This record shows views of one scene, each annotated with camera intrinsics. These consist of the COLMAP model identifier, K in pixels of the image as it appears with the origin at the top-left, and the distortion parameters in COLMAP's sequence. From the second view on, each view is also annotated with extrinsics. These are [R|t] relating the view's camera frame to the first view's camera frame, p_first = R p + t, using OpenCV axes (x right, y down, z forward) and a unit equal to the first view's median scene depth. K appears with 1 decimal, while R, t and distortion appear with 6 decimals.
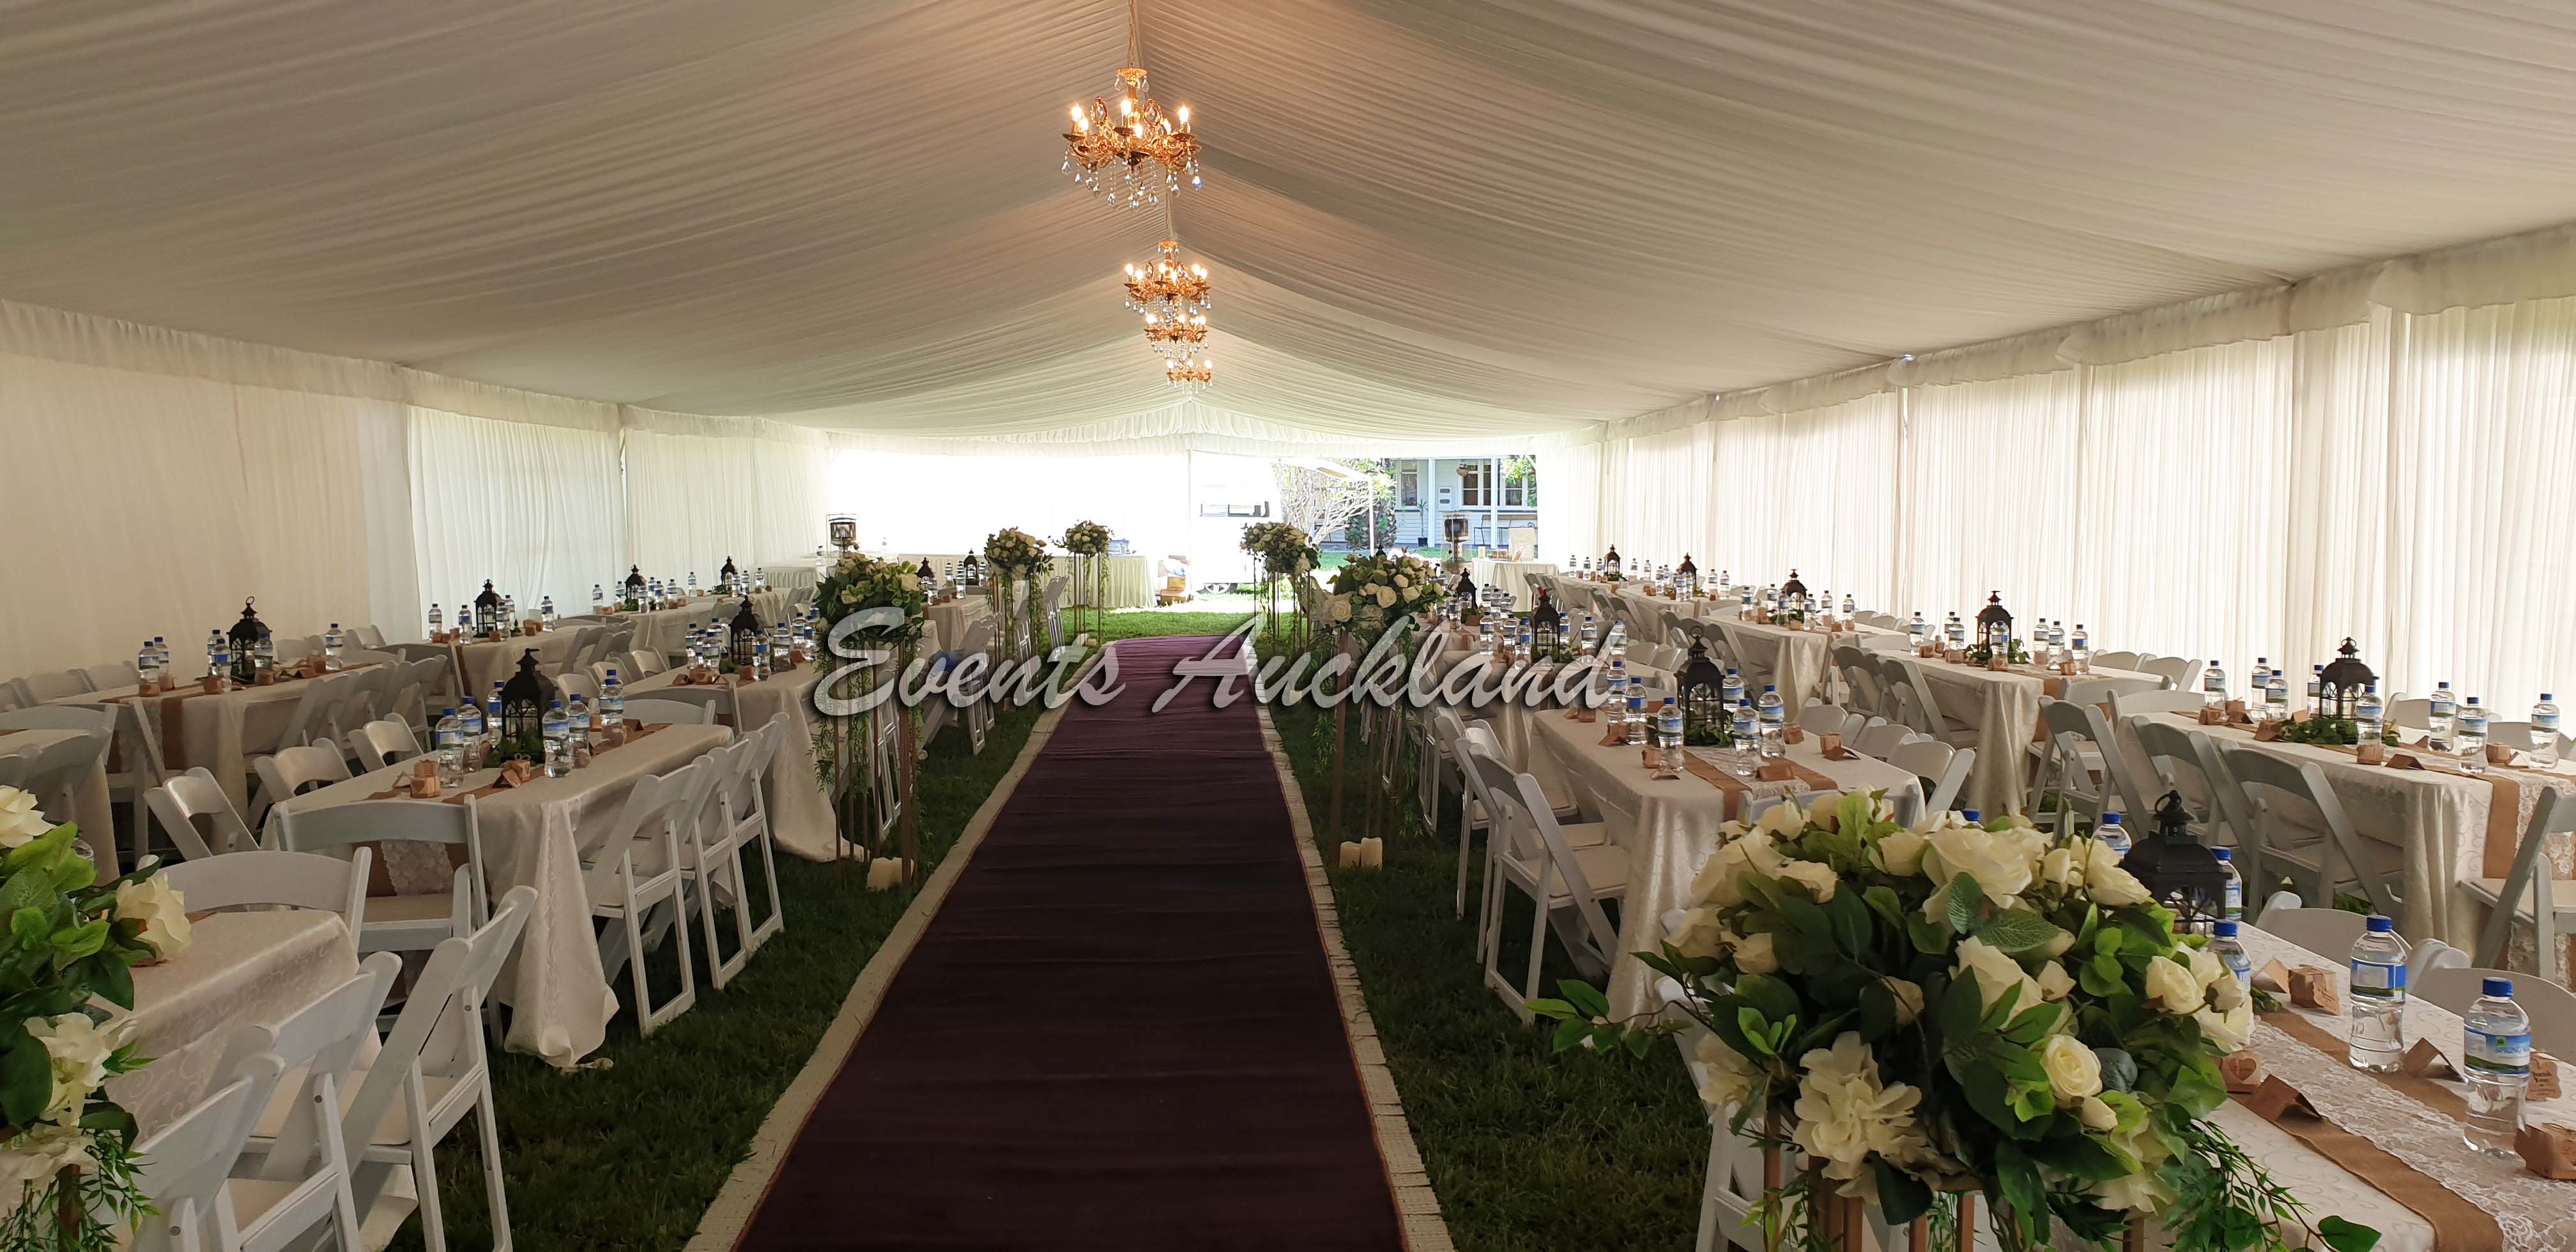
lens RADIAL K [[1899.3, 0, 1289.5], [0, 1899.3, 595.6], [0, 0, 1]] dist [0.003803, -0.001238]
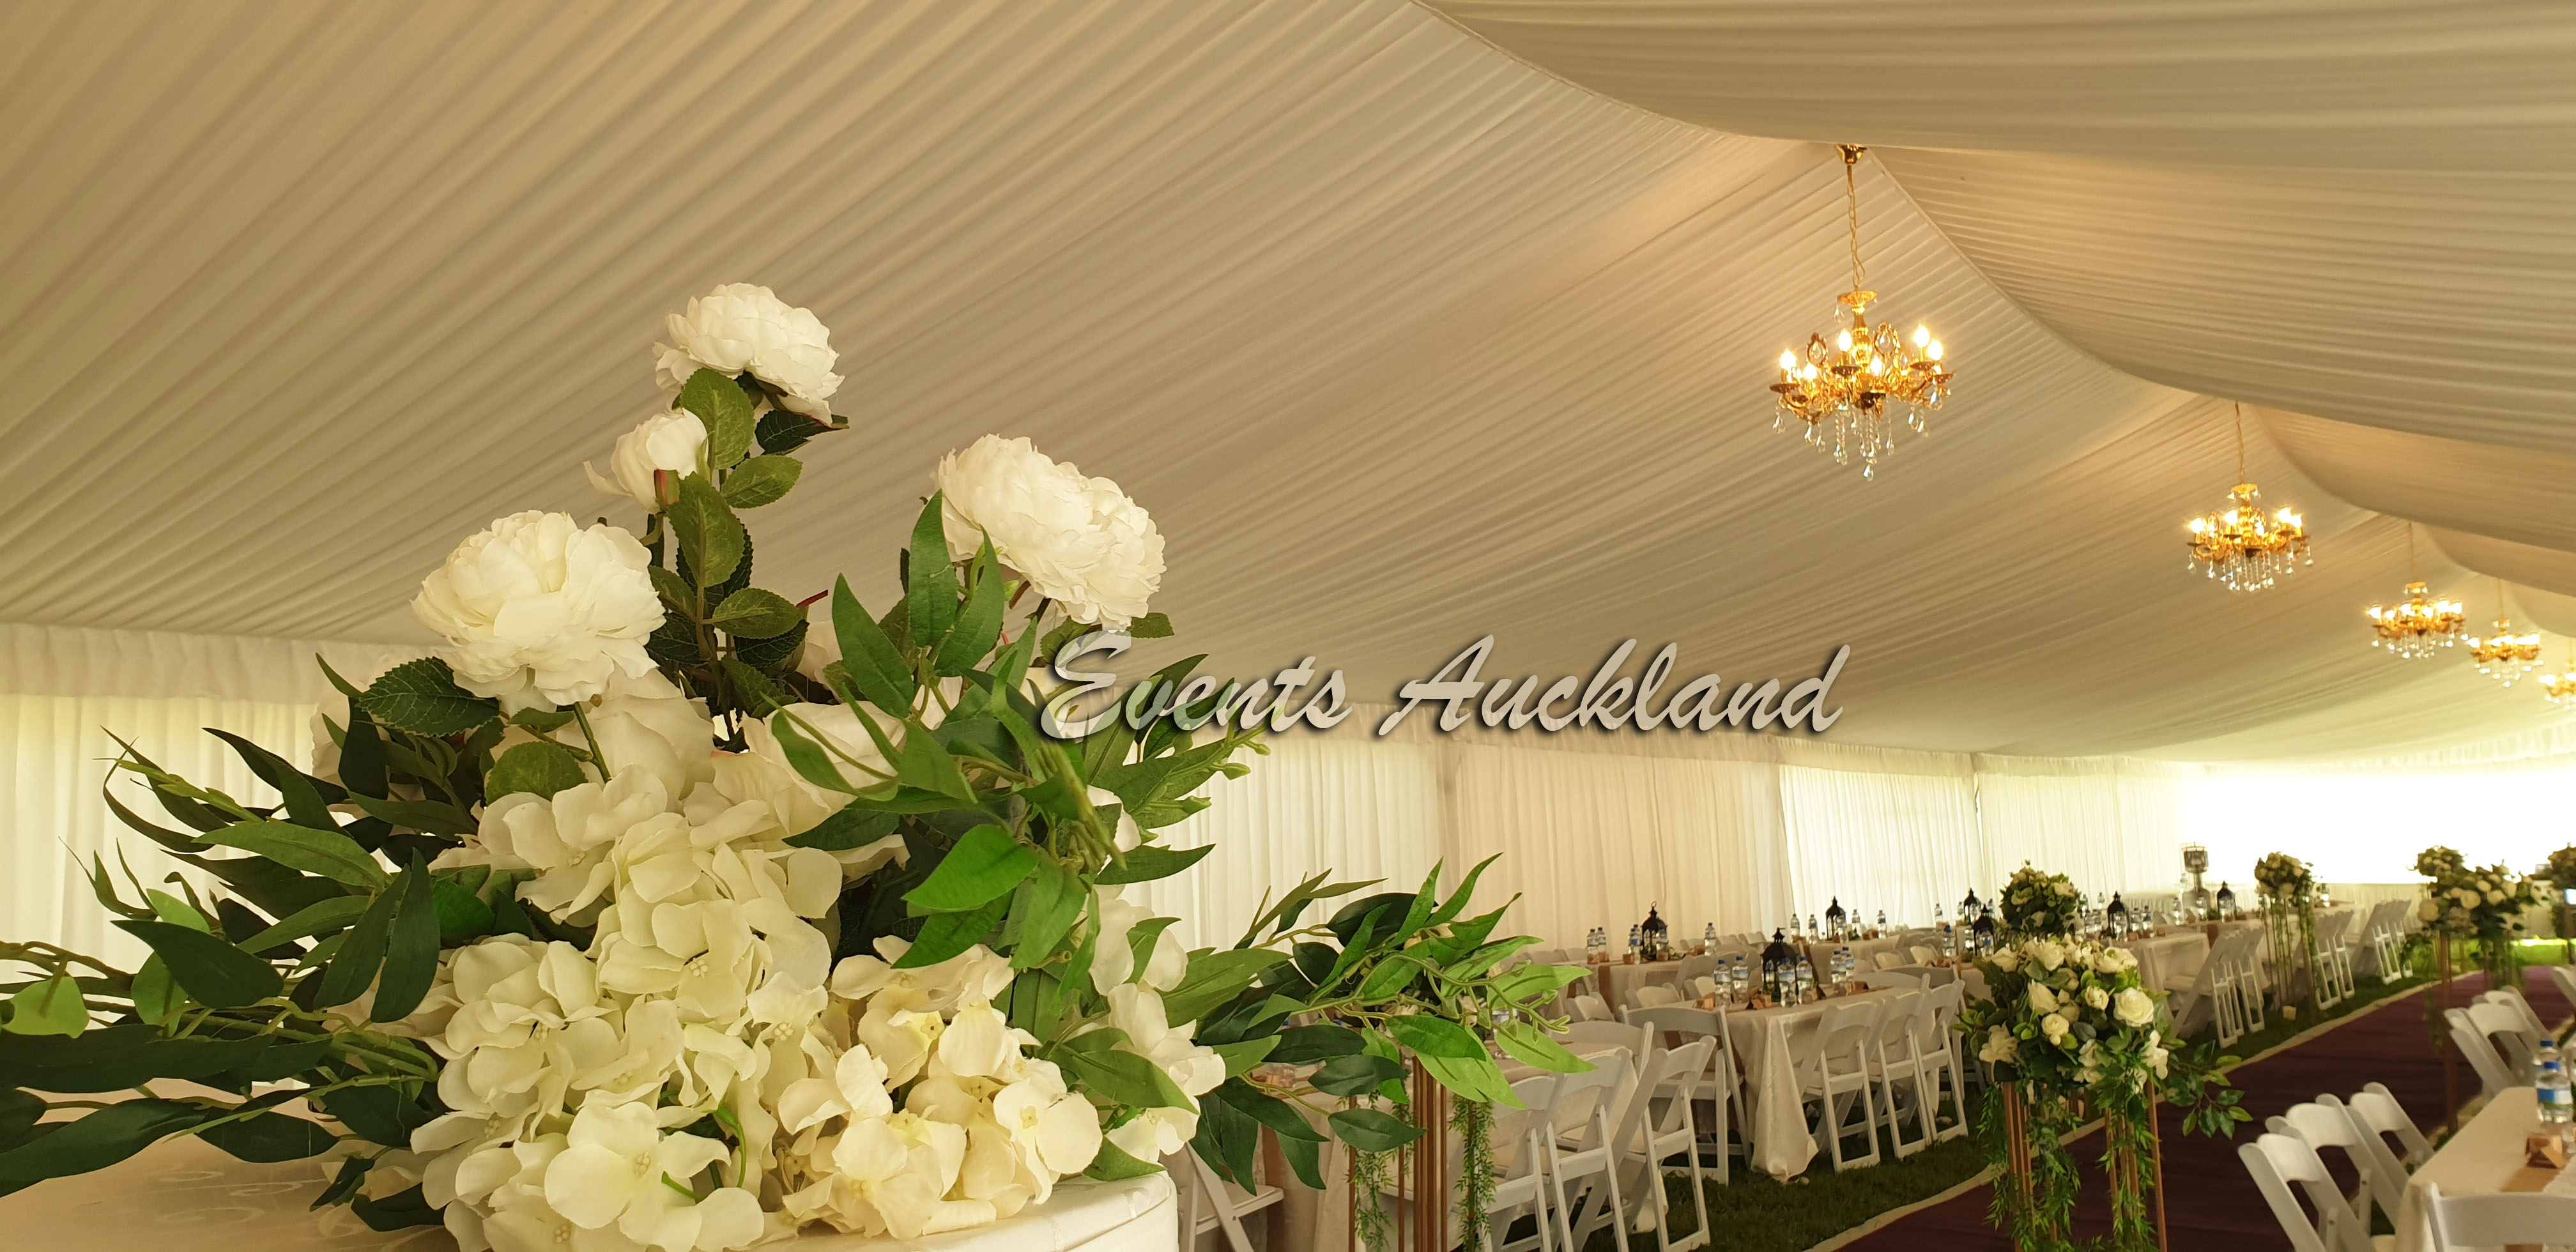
lens RADIAL K [[1899.3, 0, 1289.5], [0, 1899.3, 595.6], [0, 0, 1]] dist [0.003803, -0.001238]
pose [[0.738565, -0.108076, -0.665463, 0.291668], [-0.010876, 0.985029, -0.172047, 0.024005], [0.674094, 0.134305, 0.726333, -0.352926]]
